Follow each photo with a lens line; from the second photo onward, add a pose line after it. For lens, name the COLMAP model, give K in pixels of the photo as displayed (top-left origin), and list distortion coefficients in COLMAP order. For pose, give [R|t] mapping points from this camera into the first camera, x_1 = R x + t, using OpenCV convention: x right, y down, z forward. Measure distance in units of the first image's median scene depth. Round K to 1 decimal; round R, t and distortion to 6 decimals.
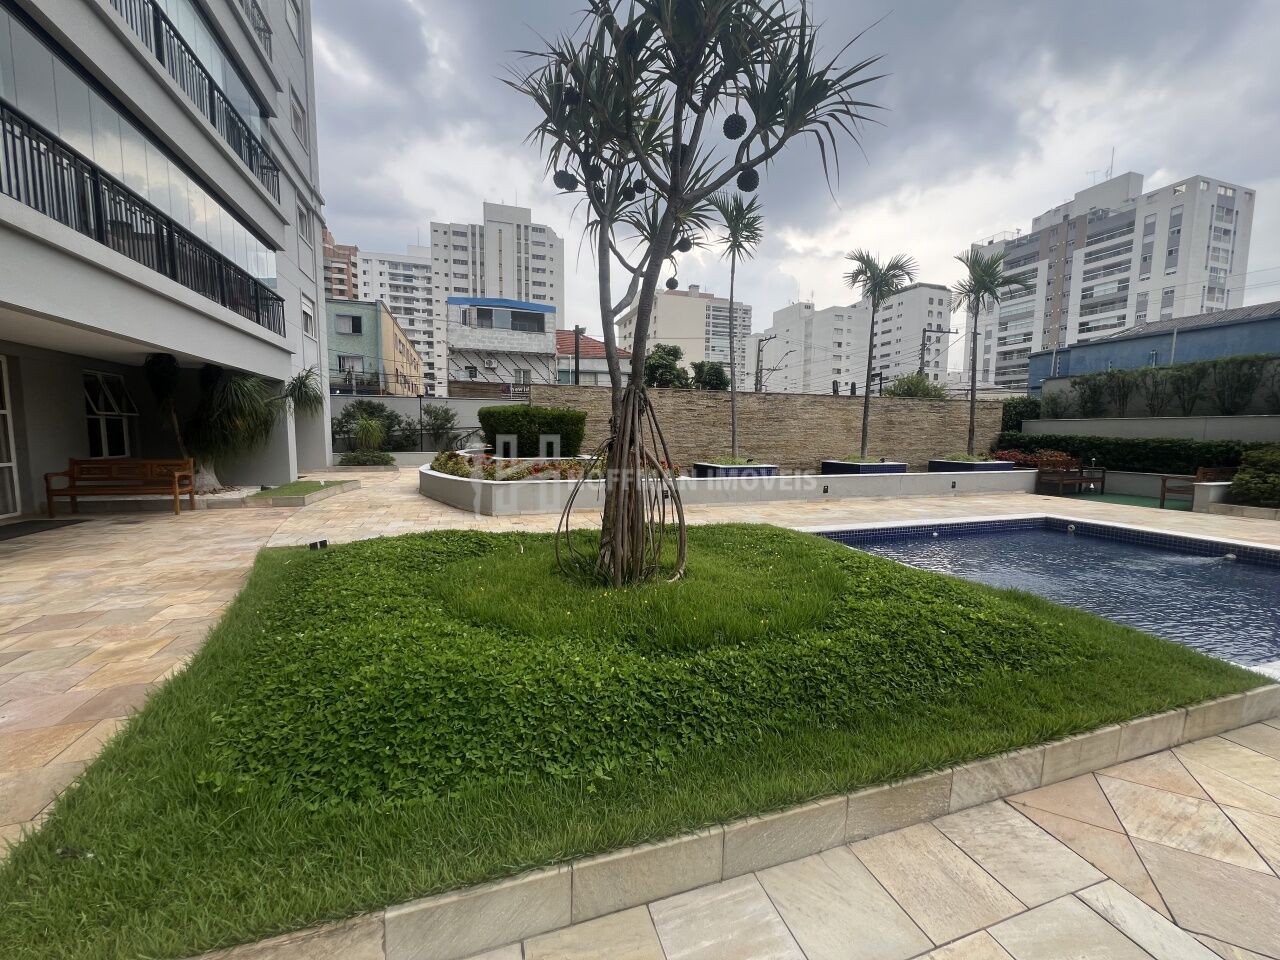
lens RADIAL K [[510.7, 0, 641.8], [0, 510.7, 482.8], [0, 0, 1]] dist [-0.000181, 0.000460]
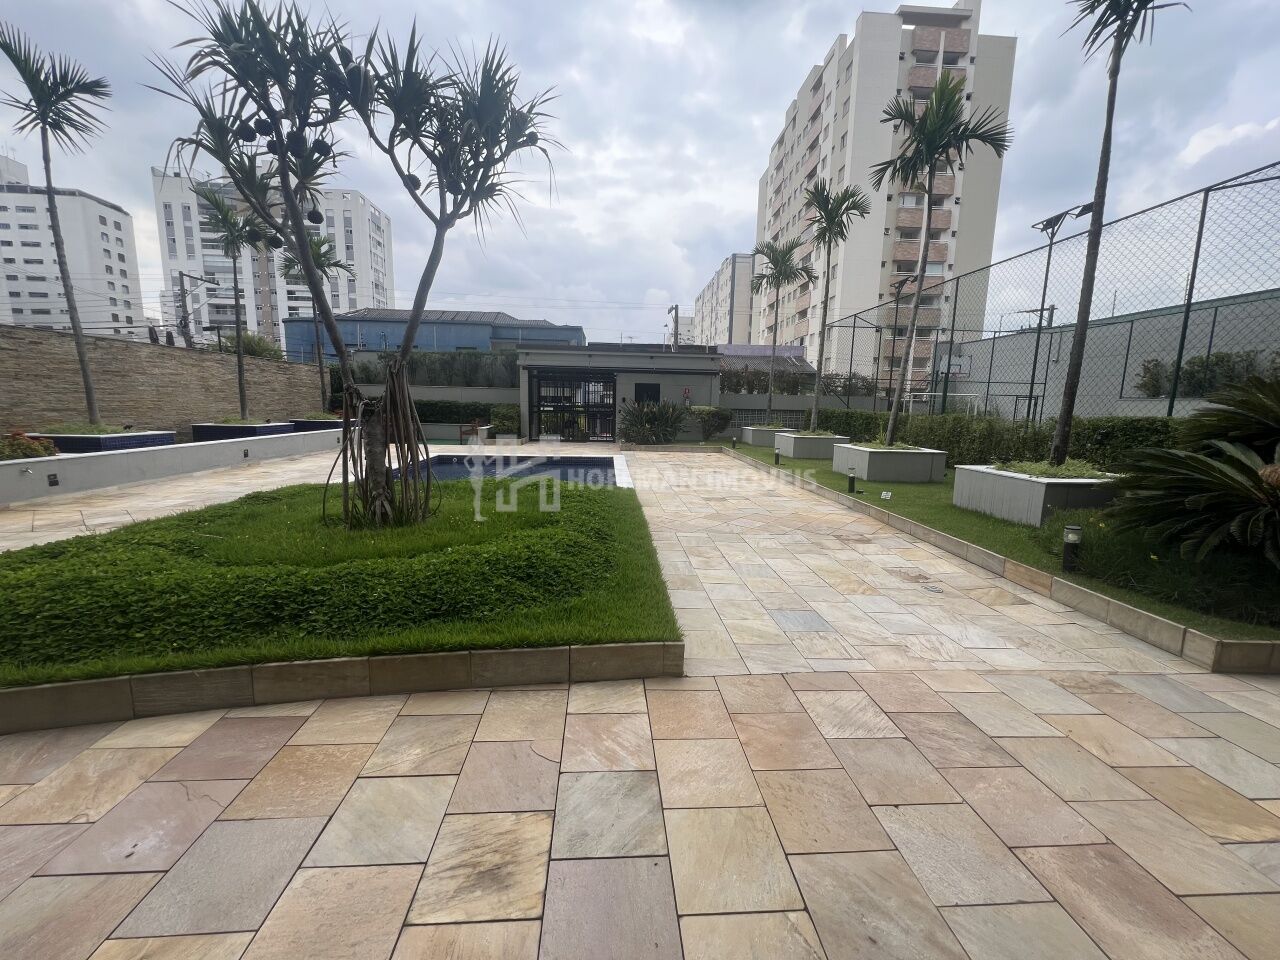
lens RADIAL K [[510.7, 0, 641.8], [0, 510.7, 482.8], [0, 0, 1]] dist [-0.000181, 0.000460]
pose [[0.253879, -0.150013, 0.955532, -0.053490], [0.073957, 0.988018, 0.135463, -0.001080], [-0.964404, 0.036277, 0.261932, 0.006612]]
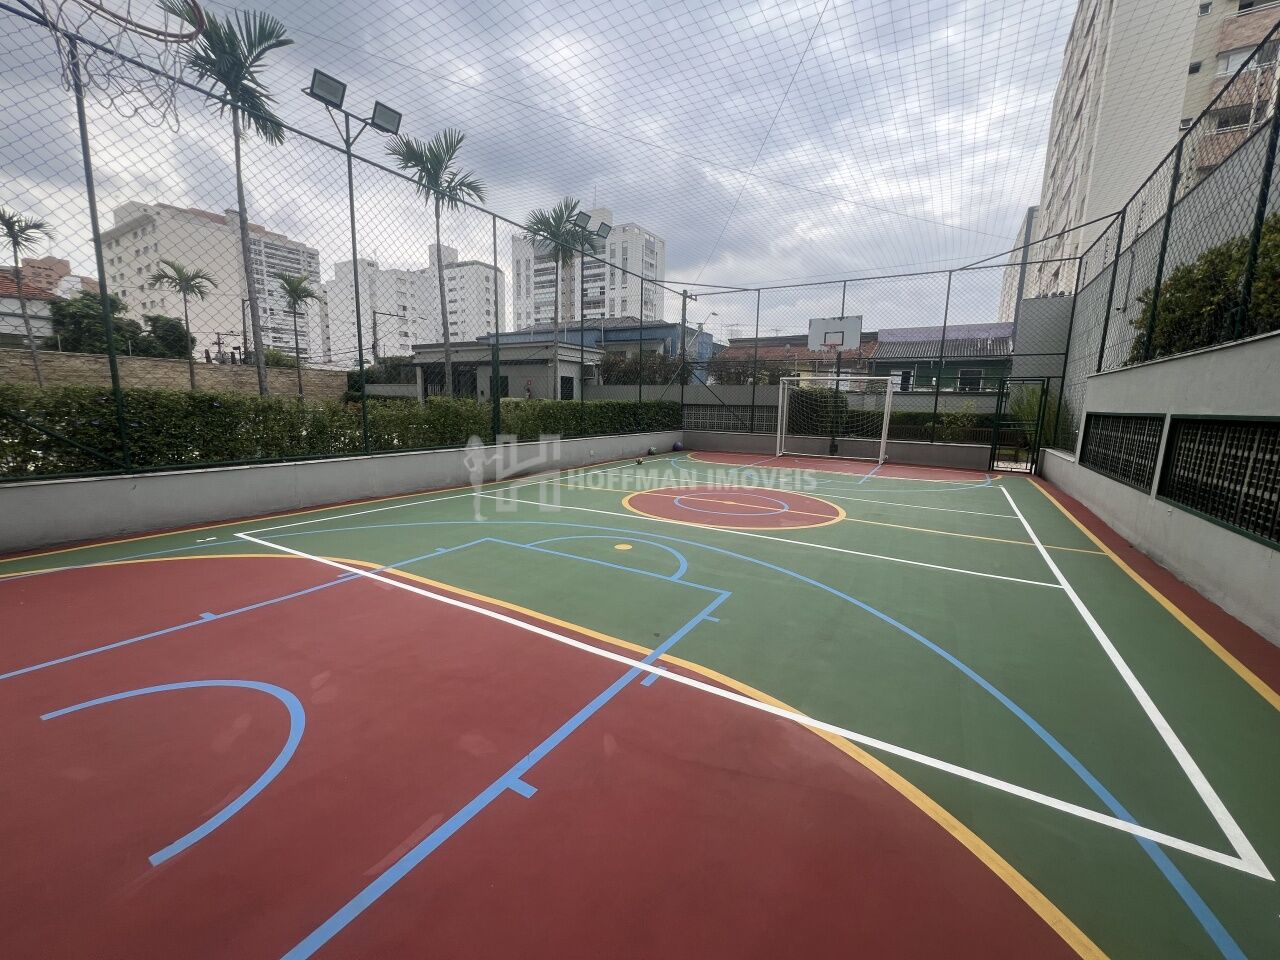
lens RADIAL K [[510.7, 0, 641.8], [0, 510.7, 482.8], [0, 0, 1]] dist [-0.000181, 0.000460]
pose [[0.762007, -0.094540, 0.640631, 0.078315], [0.047792, 0.994798, 0.089958, 0.016782], [-0.645803, -0.037932, 0.762561, -0.161835]]
